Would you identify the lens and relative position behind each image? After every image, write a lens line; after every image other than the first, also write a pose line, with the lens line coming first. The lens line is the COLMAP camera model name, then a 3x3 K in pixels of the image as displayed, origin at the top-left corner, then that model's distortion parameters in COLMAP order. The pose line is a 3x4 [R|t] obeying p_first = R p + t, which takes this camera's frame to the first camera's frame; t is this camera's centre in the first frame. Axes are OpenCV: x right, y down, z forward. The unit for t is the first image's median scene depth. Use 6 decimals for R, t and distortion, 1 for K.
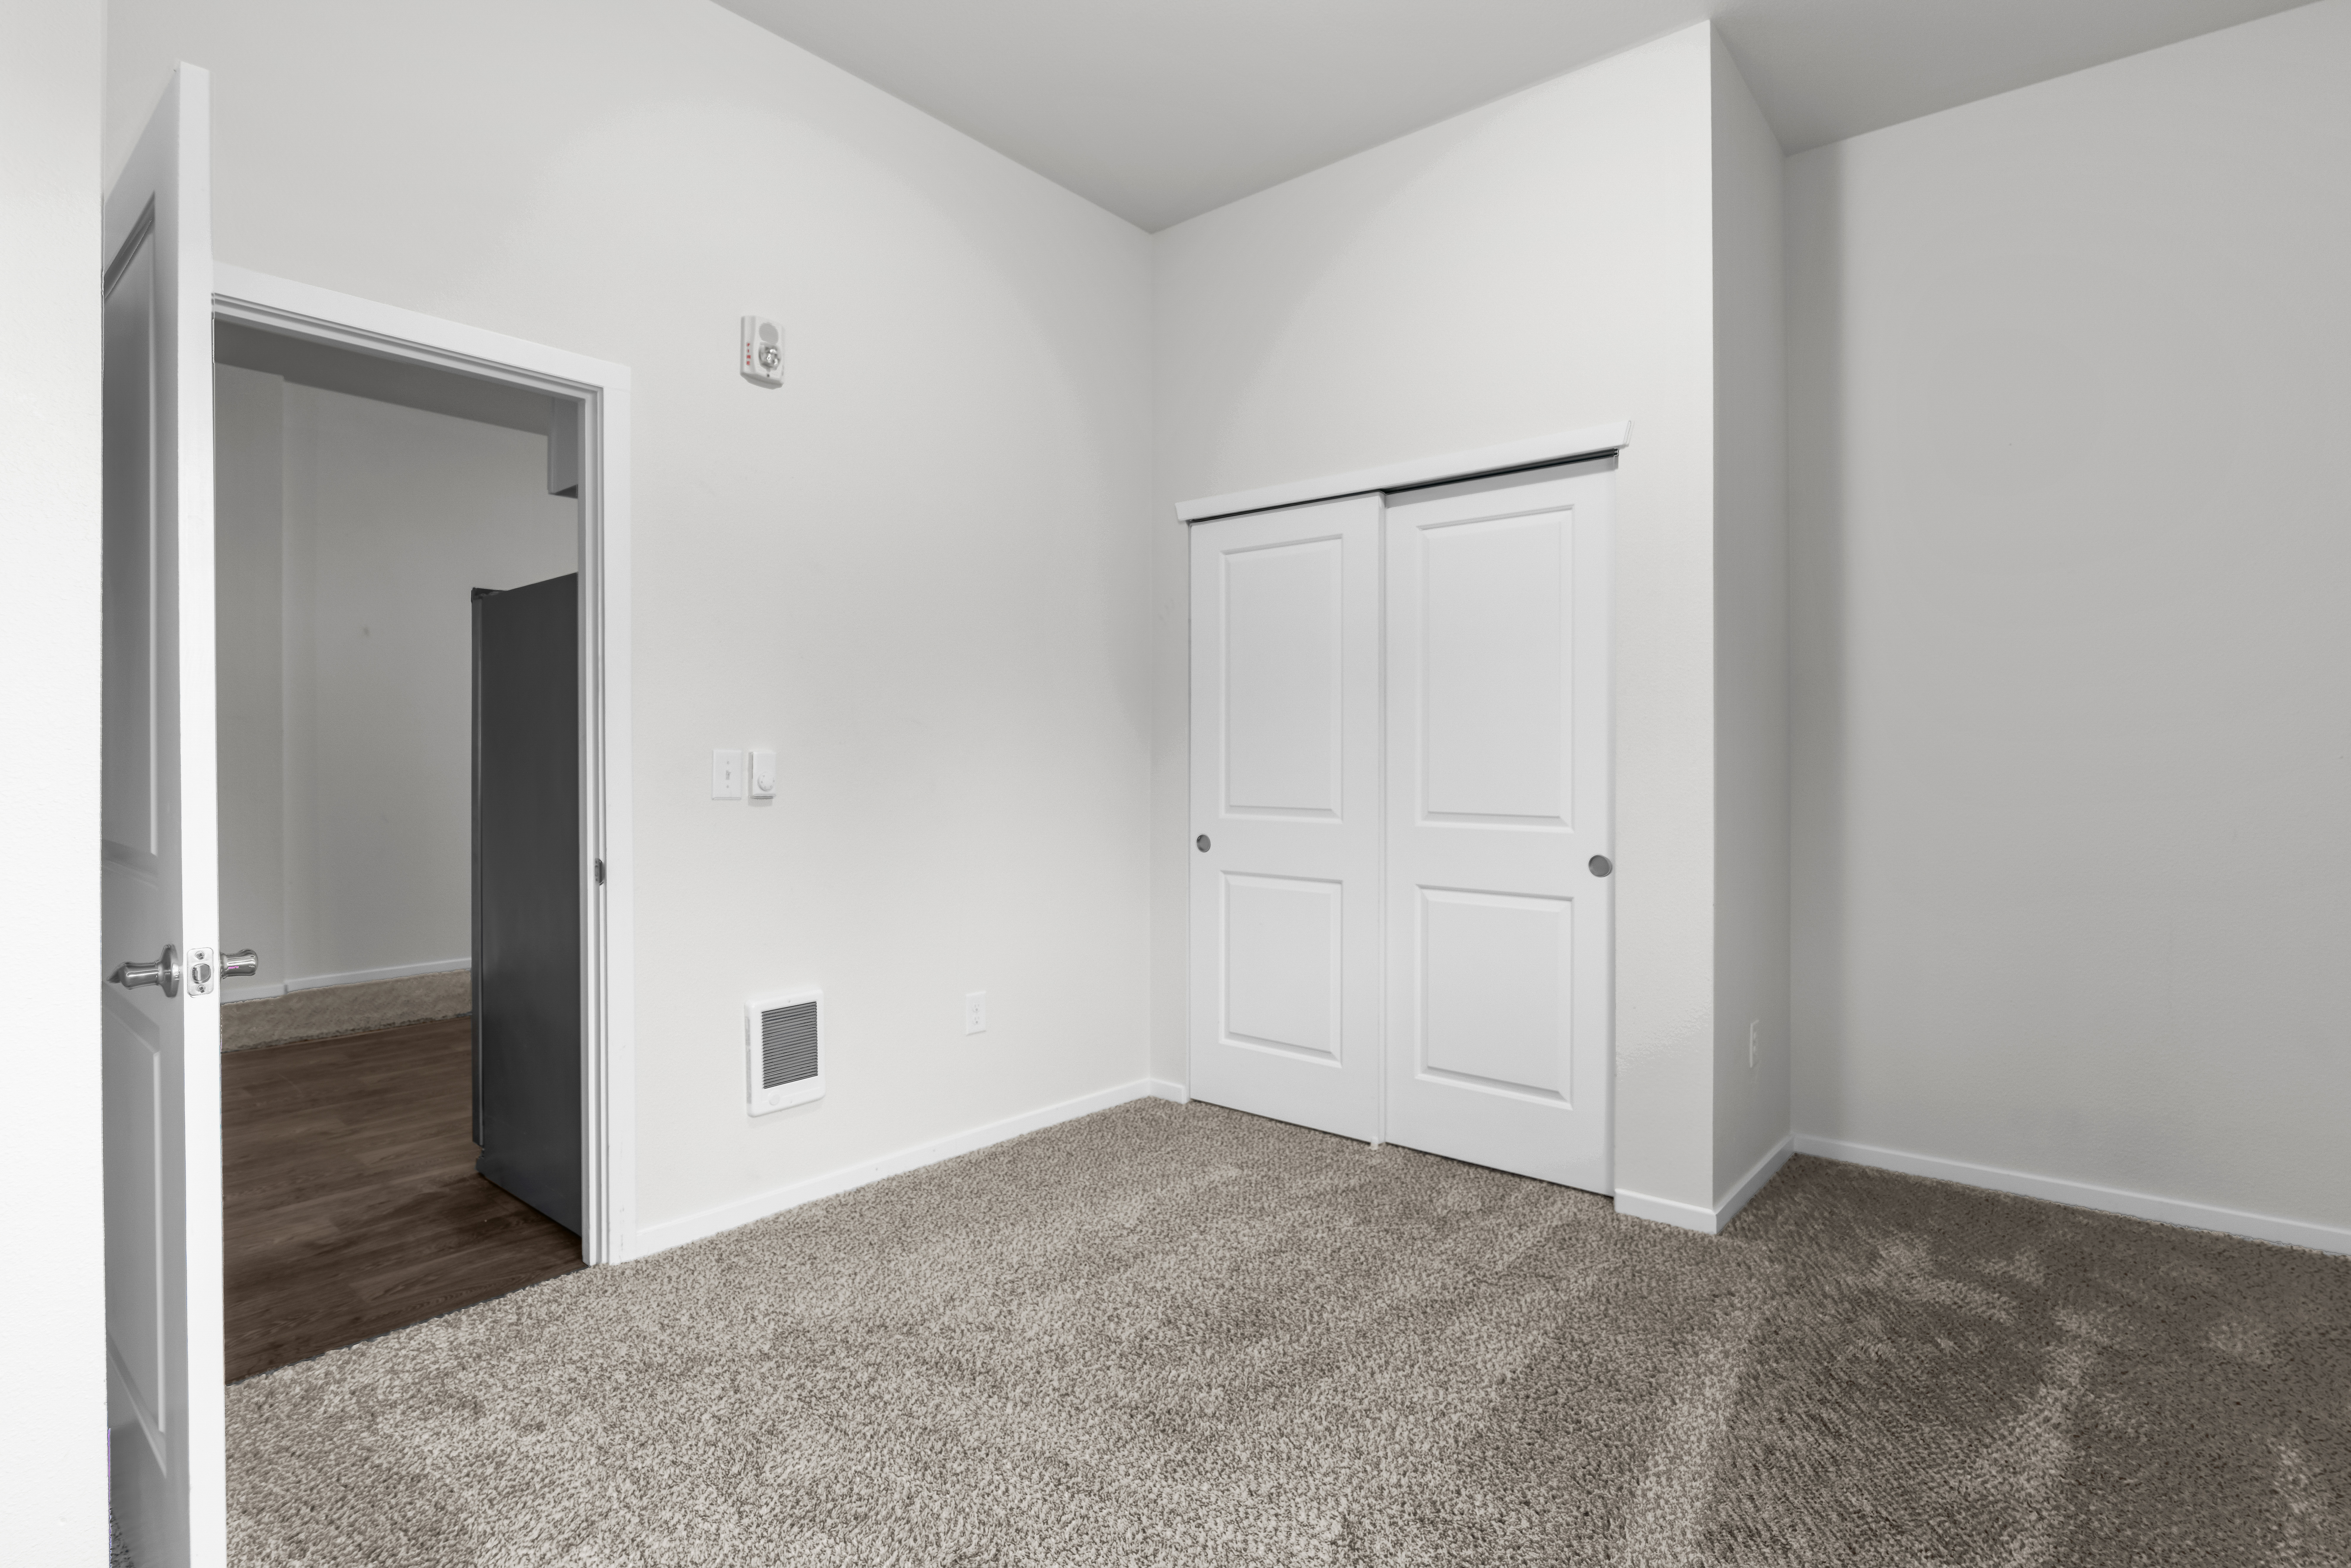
lens RADIAL K [[1156.8, 0, 1188.4], [0, 1156.8, 778.0], [0, 0, 1]] dist [-0.002235, -0.000160]
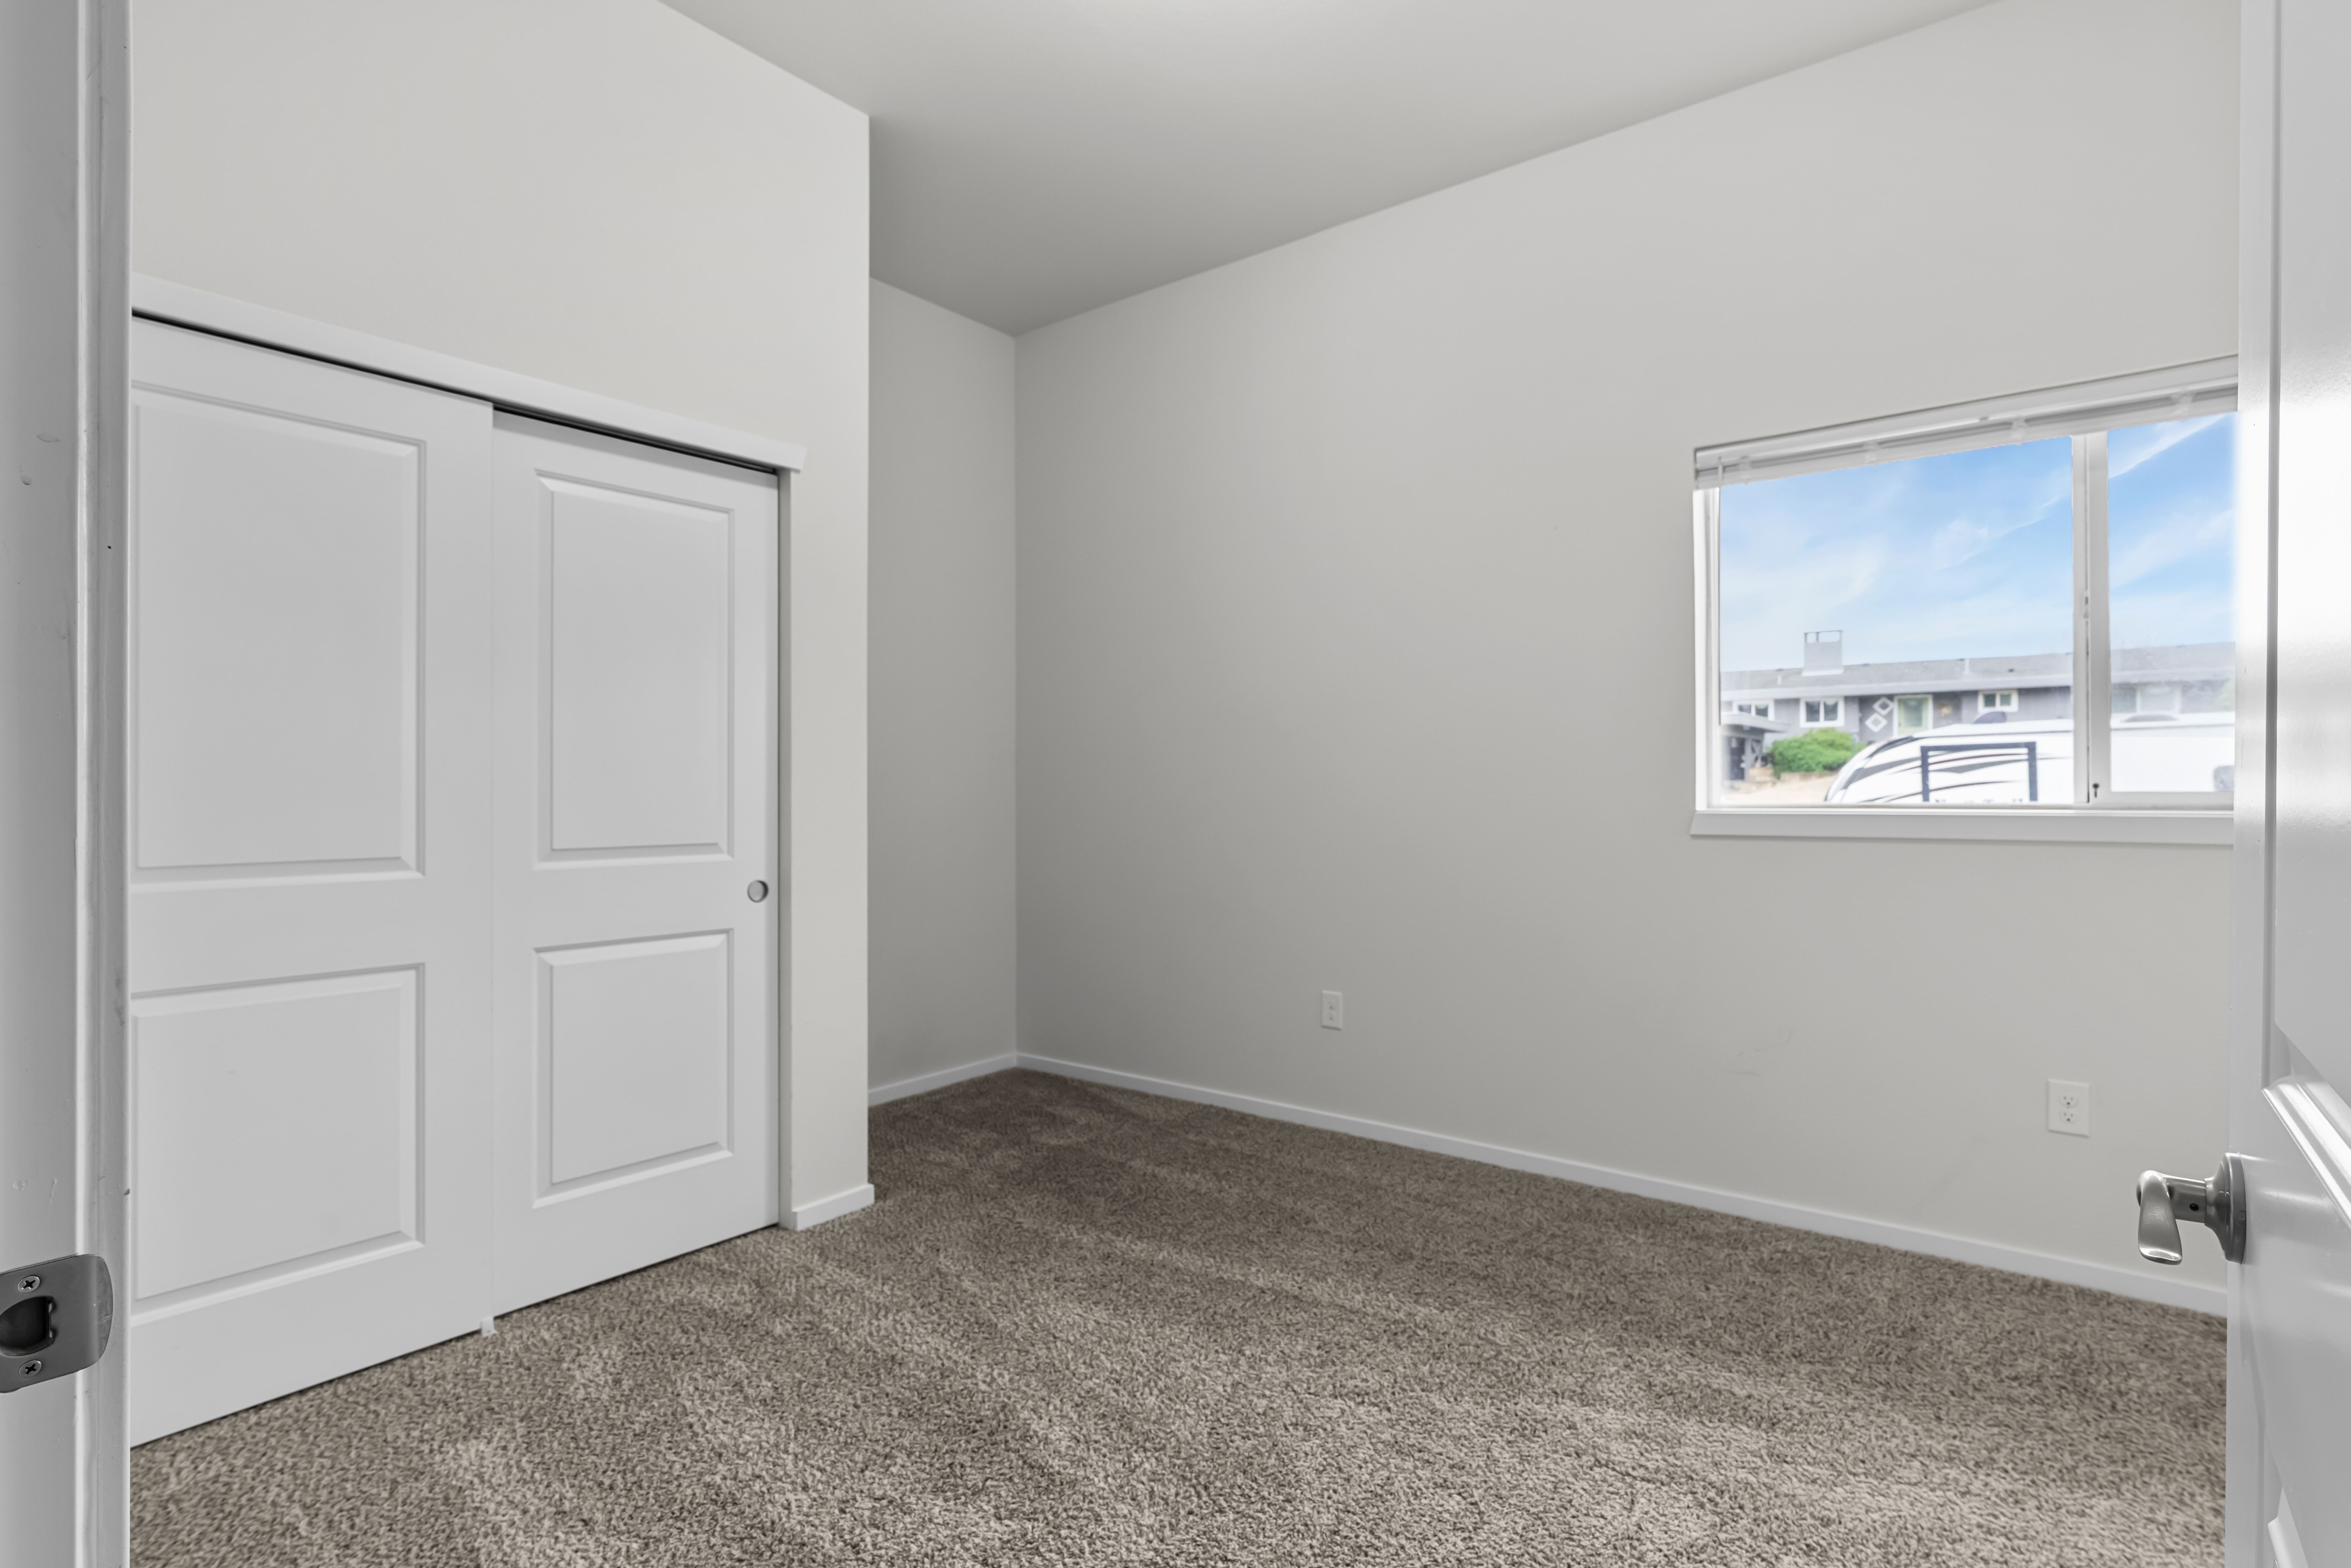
lens RADIAL K [[1156.8, 0, 1188.4], [0, 1156.8, 778.0], [0, 0, 1]] dist [-0.002235, -0.000160]
pose [[-0.046115, -0.001128, 0.998935, -0.617961], [0.004133, 0.999991, 0.001320, -0.018428], [-0.998928, 0.004189, -0.046110, 0.668240]]
